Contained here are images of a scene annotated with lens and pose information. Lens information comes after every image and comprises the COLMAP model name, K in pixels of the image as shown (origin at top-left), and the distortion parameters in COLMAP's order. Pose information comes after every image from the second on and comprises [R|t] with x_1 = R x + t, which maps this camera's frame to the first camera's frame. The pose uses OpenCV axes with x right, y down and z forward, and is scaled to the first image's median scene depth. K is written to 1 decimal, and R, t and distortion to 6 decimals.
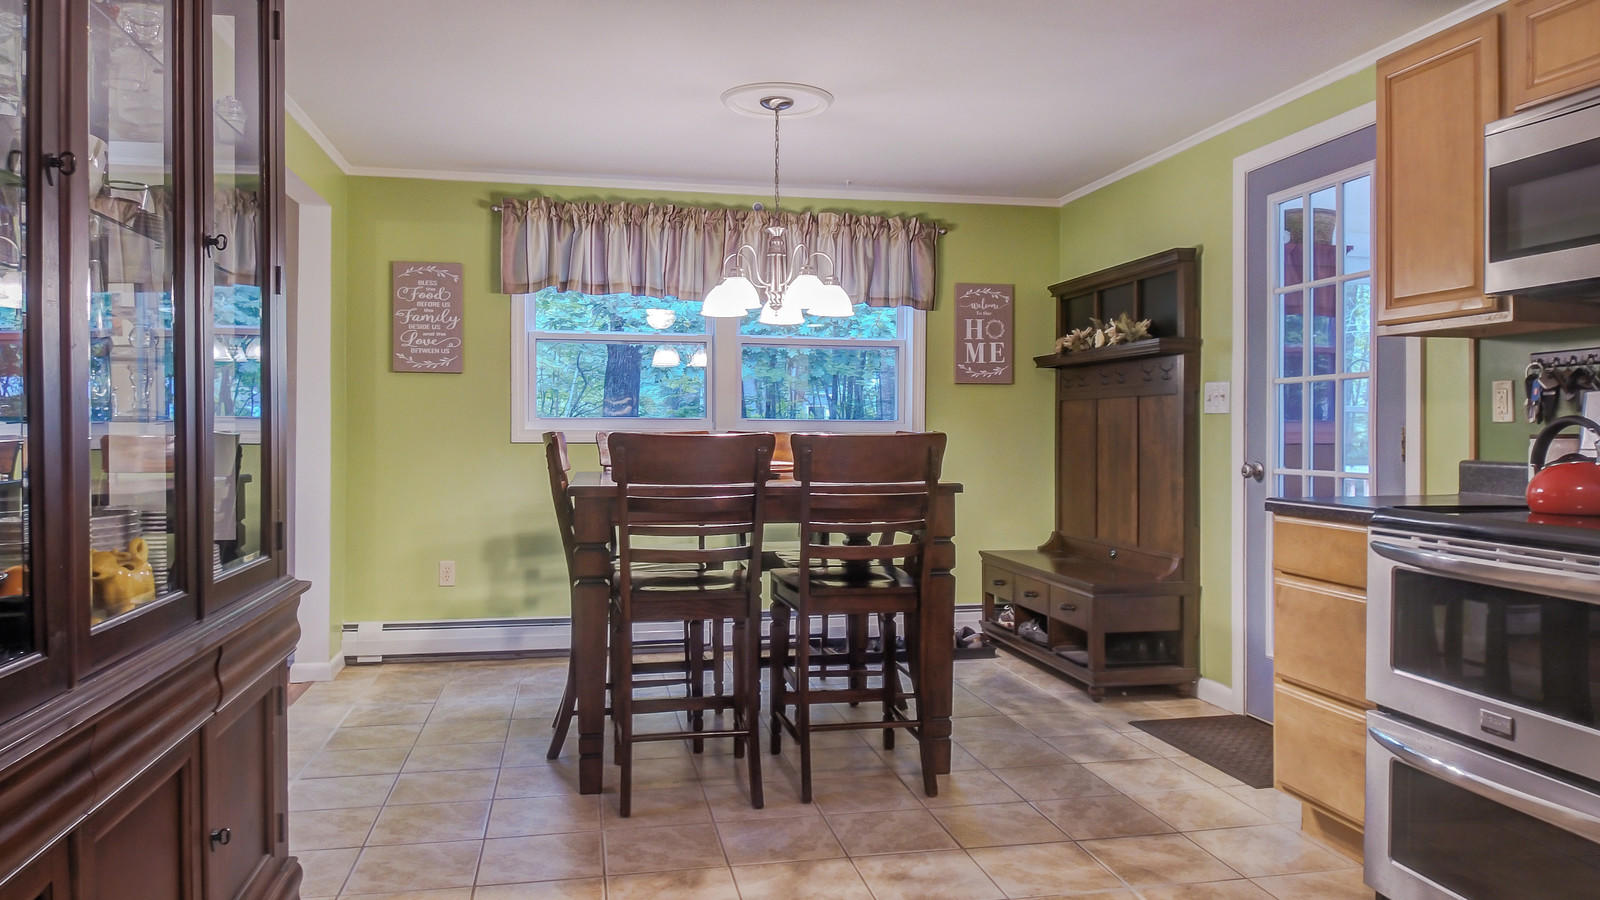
lens RADIAL K [[1125.8, 0, 777.4], [0, 1125.8, 435.8], [0, 0, 1]] dist [0.019405, -0.009624]
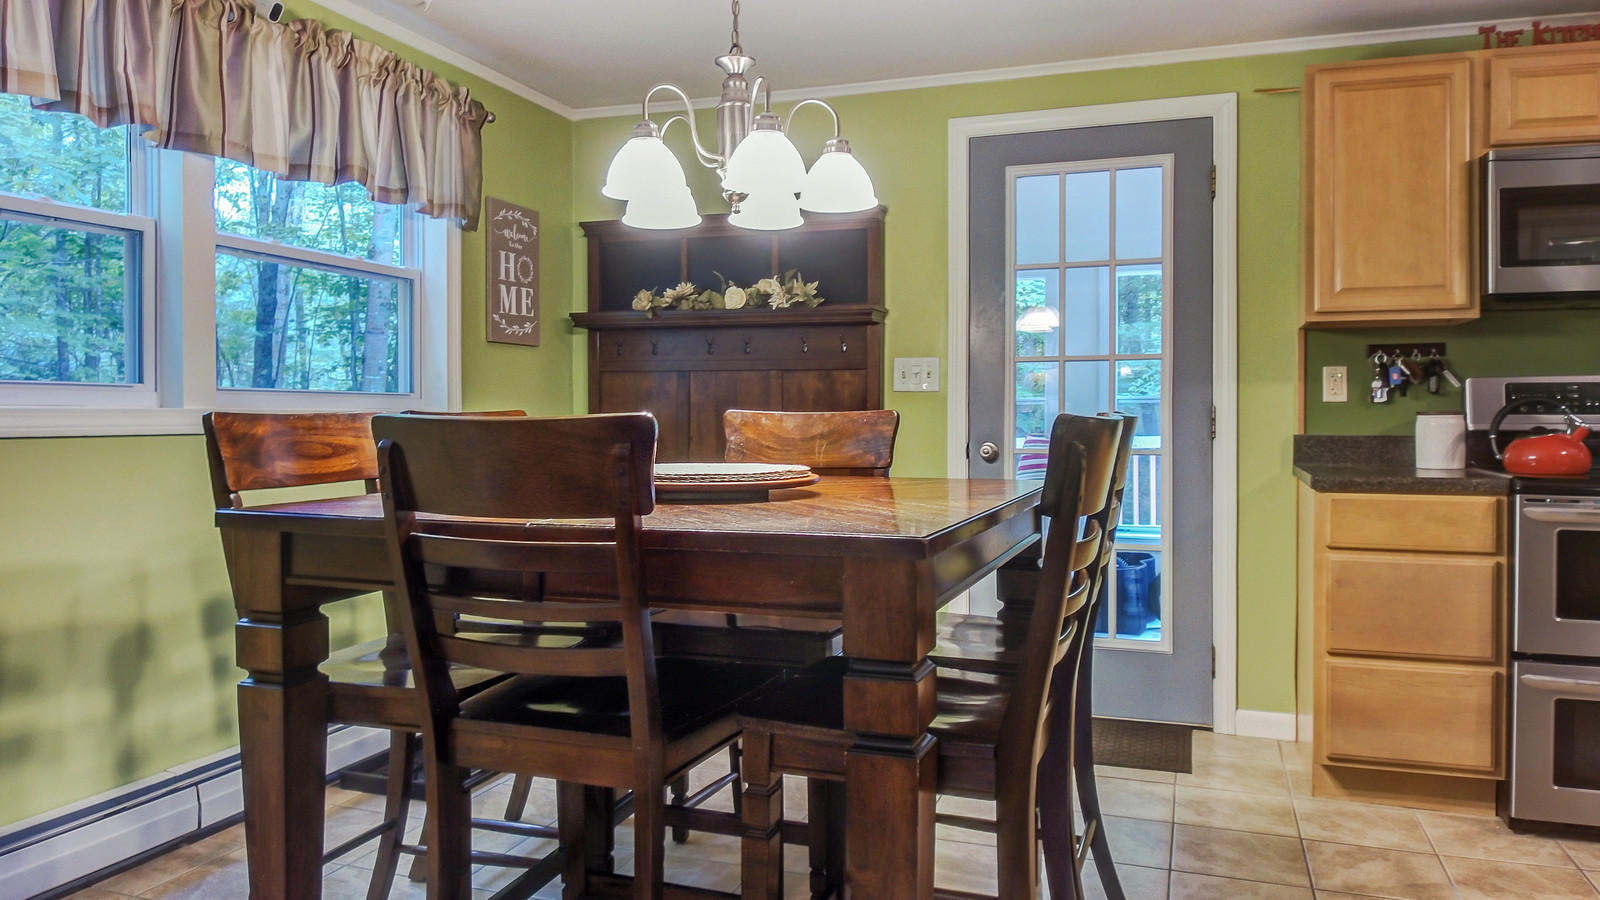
lens RADIAL K [[1092.0, 0, 828.1], [0, 1092.0, 428.5], [0, 0, 1]] dist [0.047332, -0.083170]
pose [[0.481660, -0.017055, 0.876192, -0.394529], [0.004111, 0.999844, 0.017202, -0.003843], [-0.876348, -0.004683, 0.481655, 0.571867]]
